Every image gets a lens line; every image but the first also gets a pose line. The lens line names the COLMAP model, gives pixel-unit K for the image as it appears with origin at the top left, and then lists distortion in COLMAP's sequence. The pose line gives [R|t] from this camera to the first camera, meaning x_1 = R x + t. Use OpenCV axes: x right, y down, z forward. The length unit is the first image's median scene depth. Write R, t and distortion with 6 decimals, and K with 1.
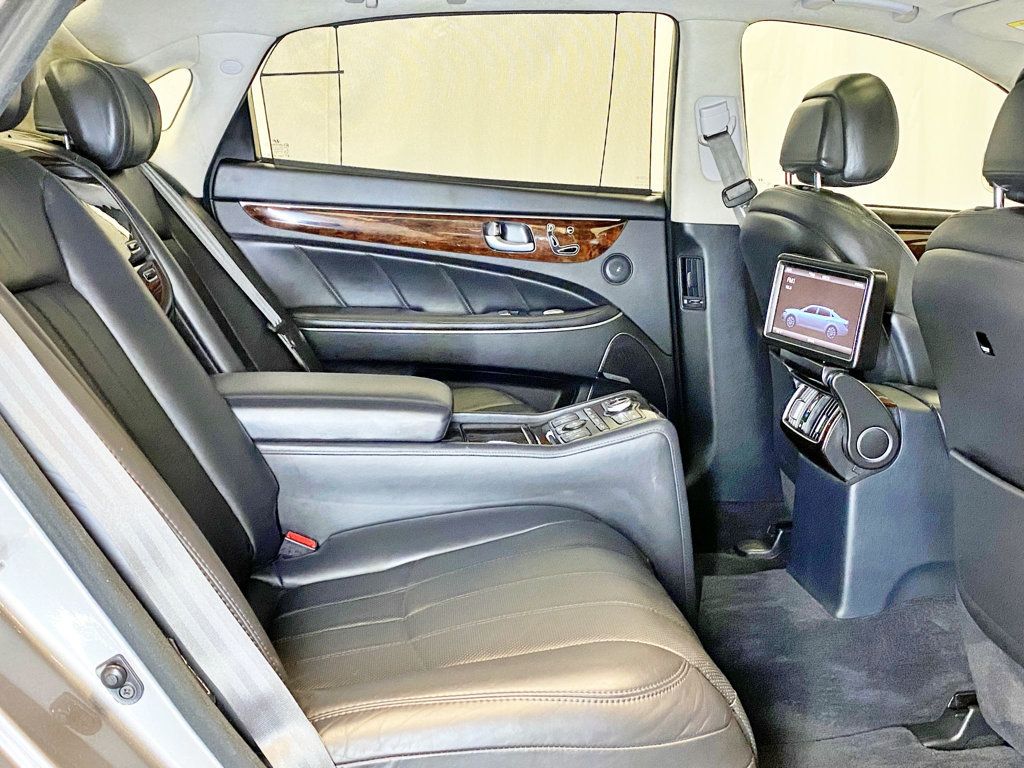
lens RADIAL K [[1130.0, 0, 512.0], [0, 1130.0, 384.0], [0, 0, 1]] dist [0.198830, -0.469413]
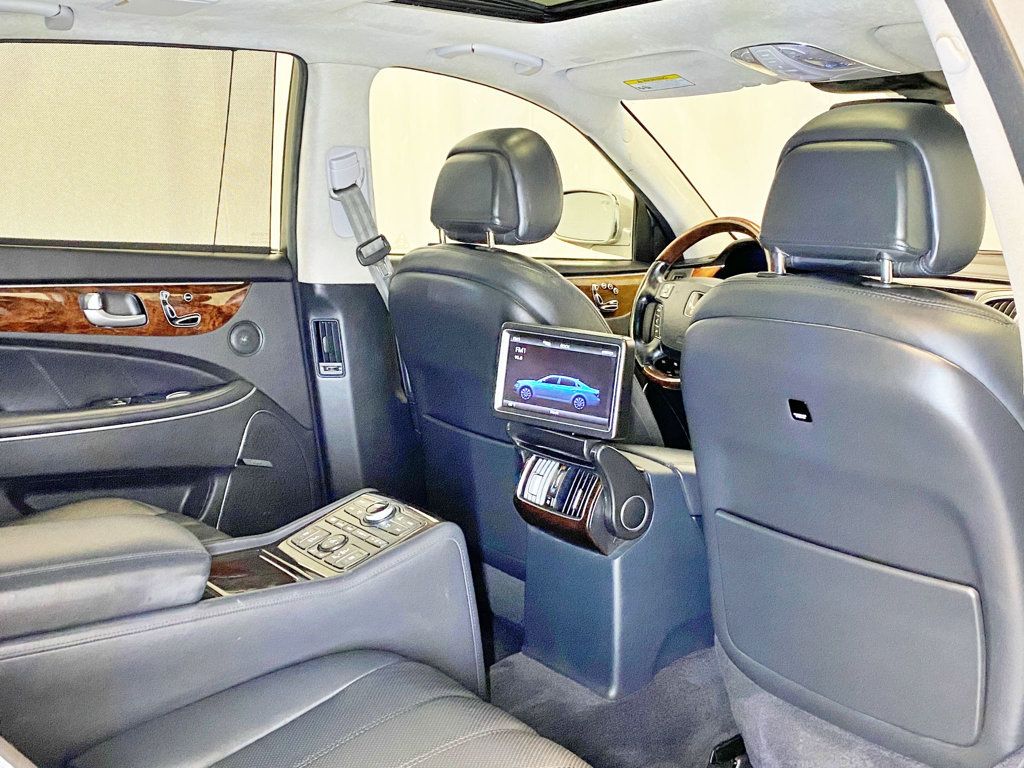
lens RADIAL K [[1130.0, 0, 512.0], [0, 1130.0, 384.0], [0, 0, 1]] dist [0.198830, -0.469413]
pose [[0.873451, -0.093069, 0.477934, -0.184144], [0.104912, 0.994480, 0.001924, -0.057205], [-0.475475, 0.048461, 0.878393, 0.163676]]
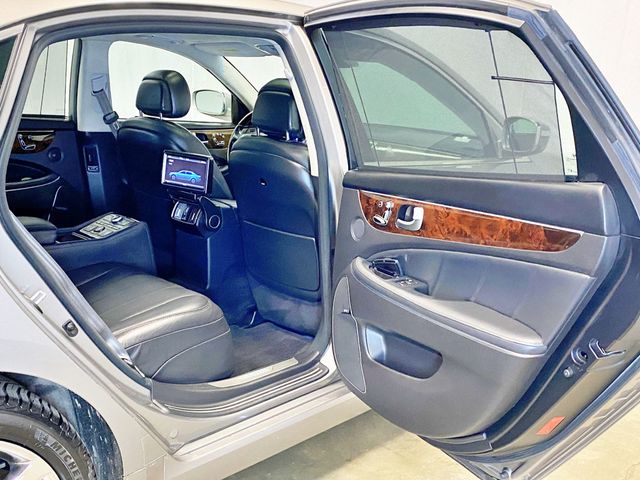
lens RADIAL K [[661.0, 0, 320.0], [0, 661.0, 240.0], [0, 0, 1]] dist [0.100248, -0.355098]
pose [[0.770428, -0.136255, 0.622796, -0.373057], [0.095654, 0.990541, 0.098382, -0.027413], [-0.630310, -0.016223, 0.776174, -0.279524]]
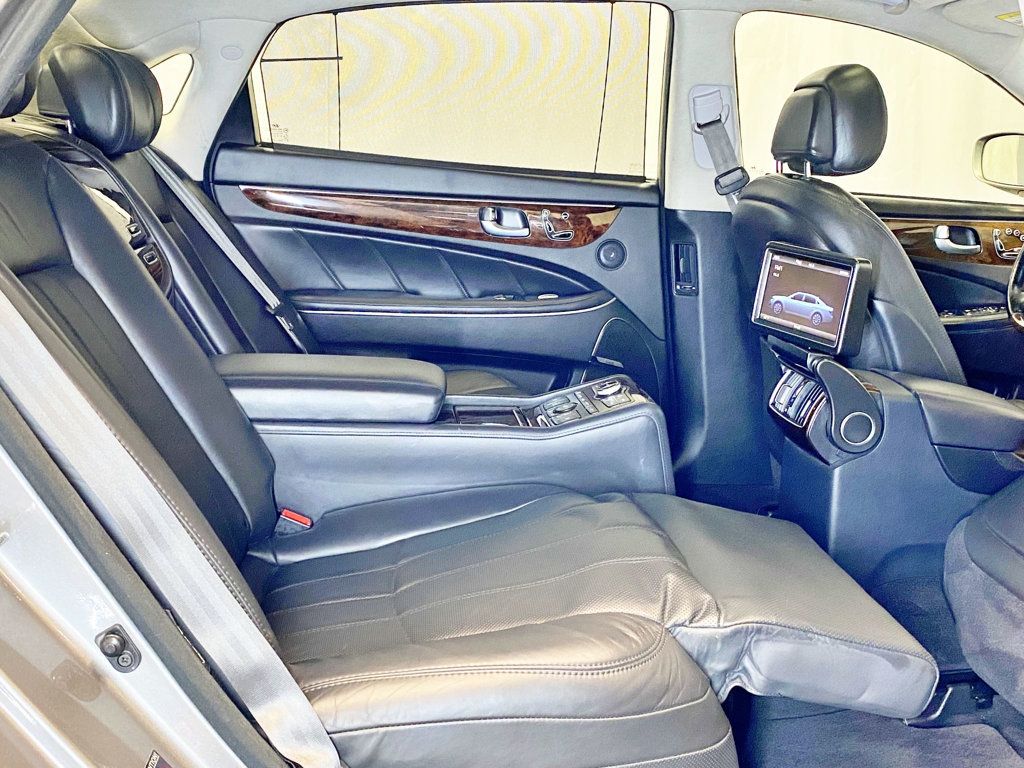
lens RADIAL K [[1129.9, 0, 511.8], [0, 1129.9, 373.0], [0, 0, 1]] dist [0.198913, -0.482819]
pose [[0.999970, 0.007685, -0.000449, 0.006364], [-0.007682, 0.999957, 0.005281, -0.000226], [0.000490, -0.005278, 0.999986, -0.017639]]
